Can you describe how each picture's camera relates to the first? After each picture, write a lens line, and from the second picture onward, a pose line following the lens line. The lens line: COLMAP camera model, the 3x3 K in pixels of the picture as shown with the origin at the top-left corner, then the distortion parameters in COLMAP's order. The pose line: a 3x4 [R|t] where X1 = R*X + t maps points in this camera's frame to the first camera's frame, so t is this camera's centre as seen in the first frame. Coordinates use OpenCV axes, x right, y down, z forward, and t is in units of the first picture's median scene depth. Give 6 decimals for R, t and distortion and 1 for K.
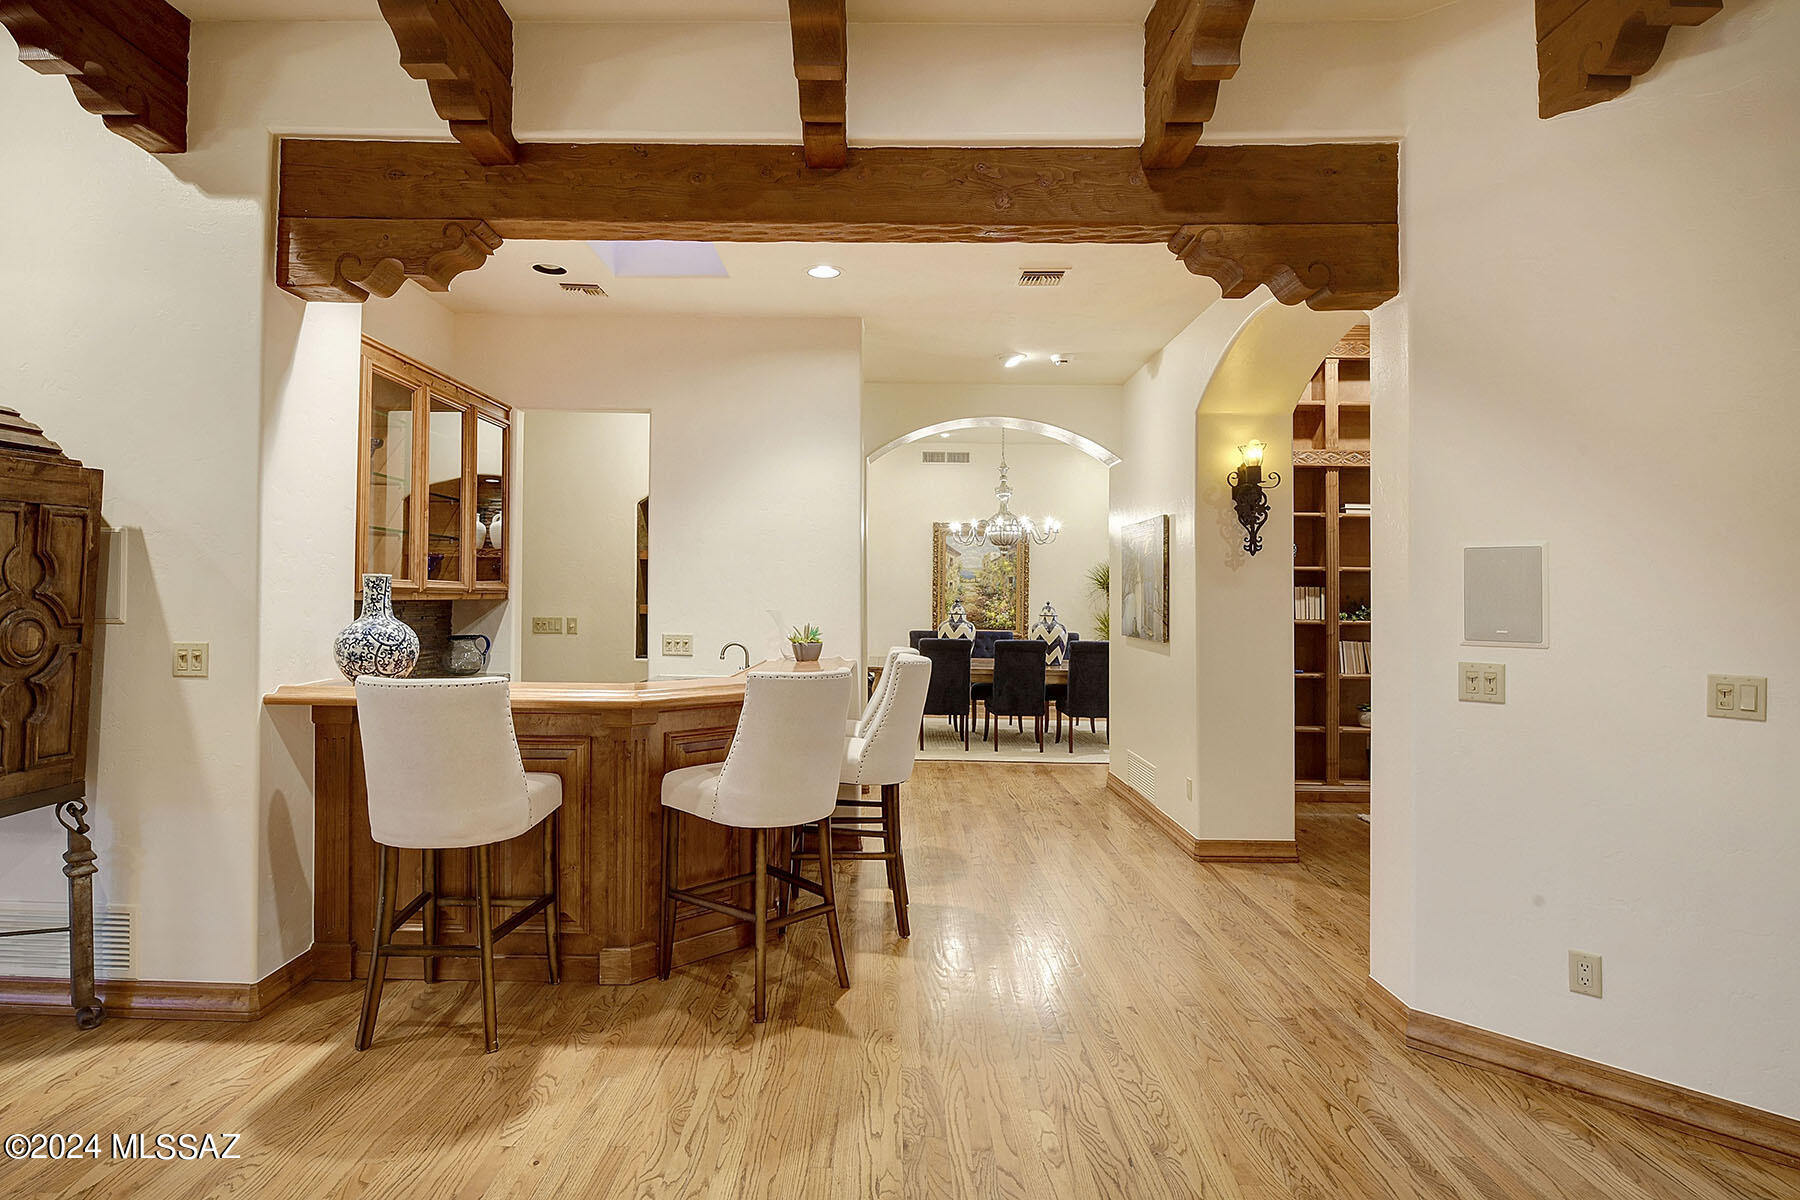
lens RADIAL K [[932.7, 0, 896.2], [0, 932.7, 594.0], [0, 0, 1]] dist [0.006153, 0.001133]
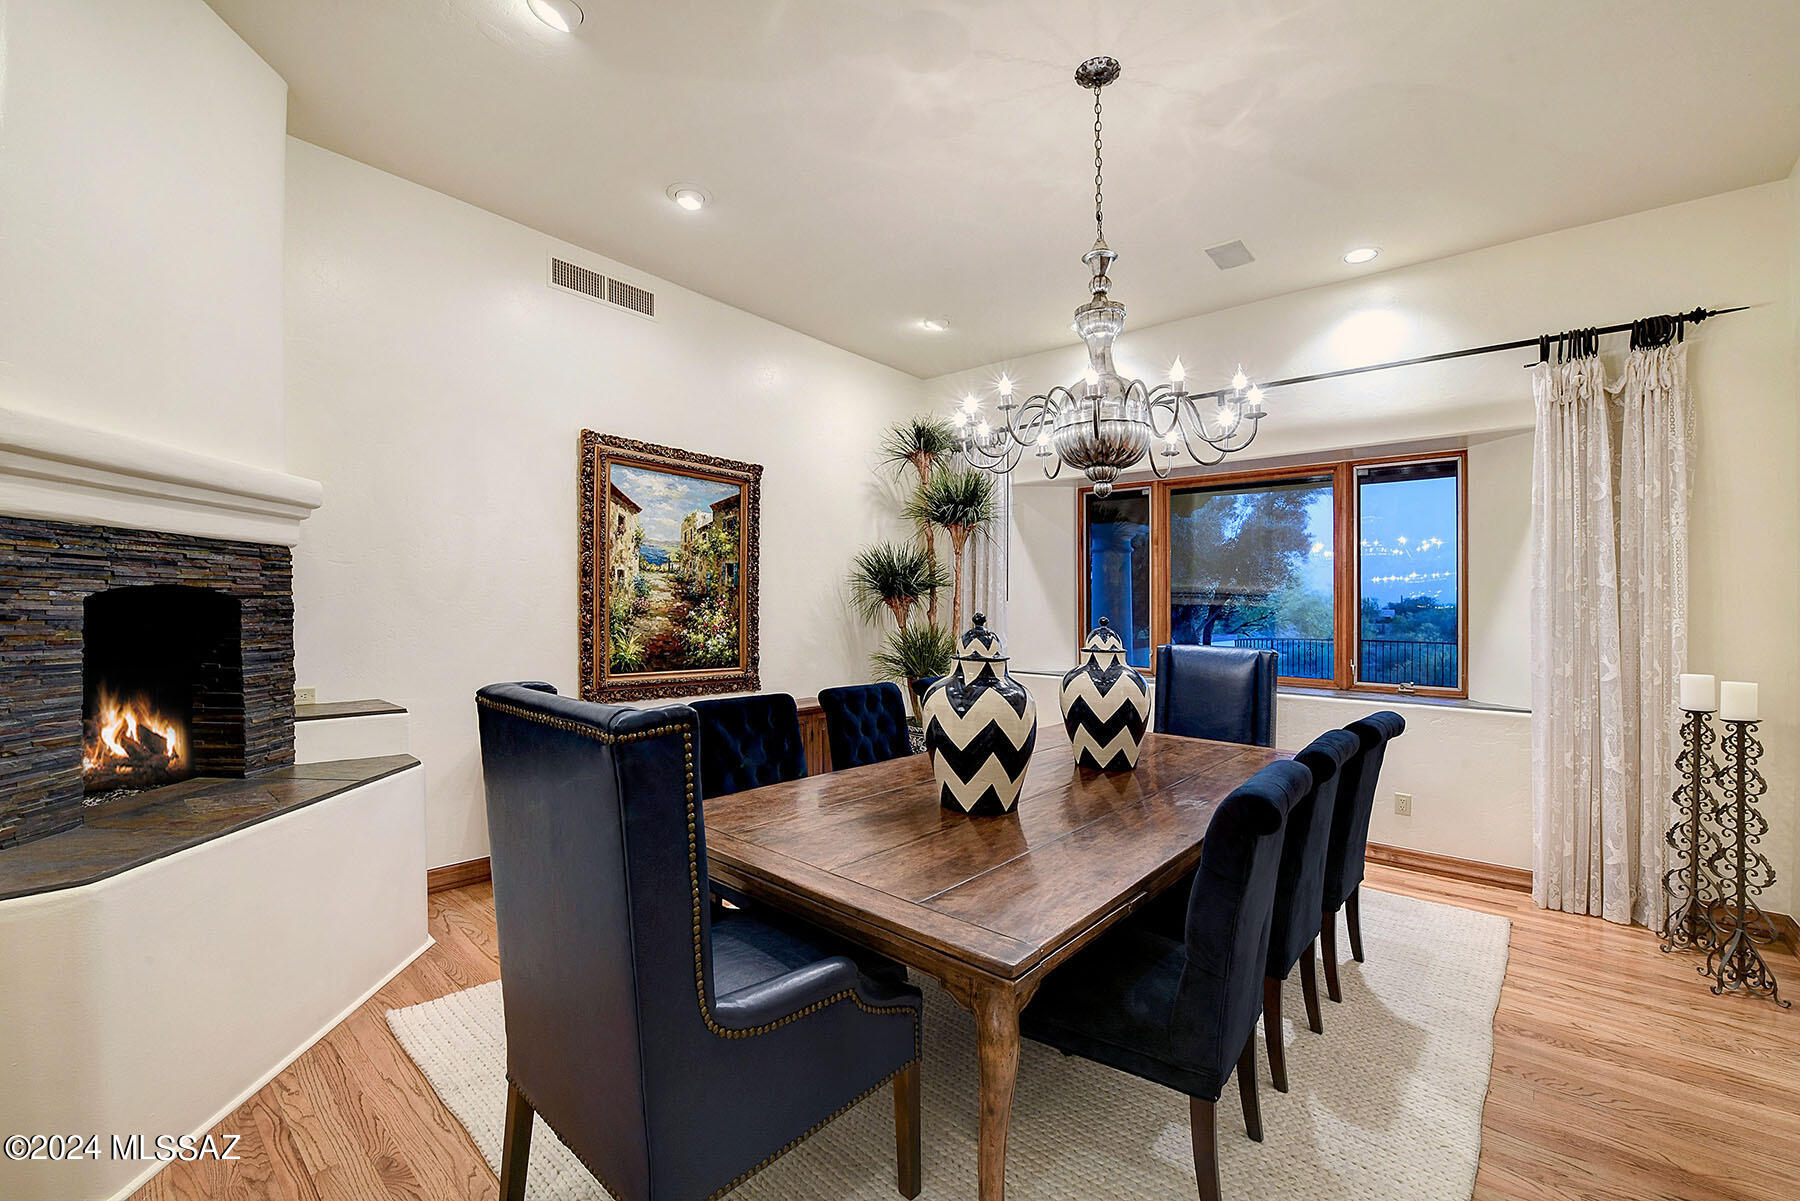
lens RADIAL K [[742.1, 0, 904.1], [0, 742.1, 604.7], [0, 0, 1]] dist [0.000954, -0.000018]
pose [[0.649235, -0.003521, 0.760579, -0.124958], [-0.008095, 0.999901, 0.011538, -0.001069], [-0.760544, -0.013648, 0.649142, 0.663404]]
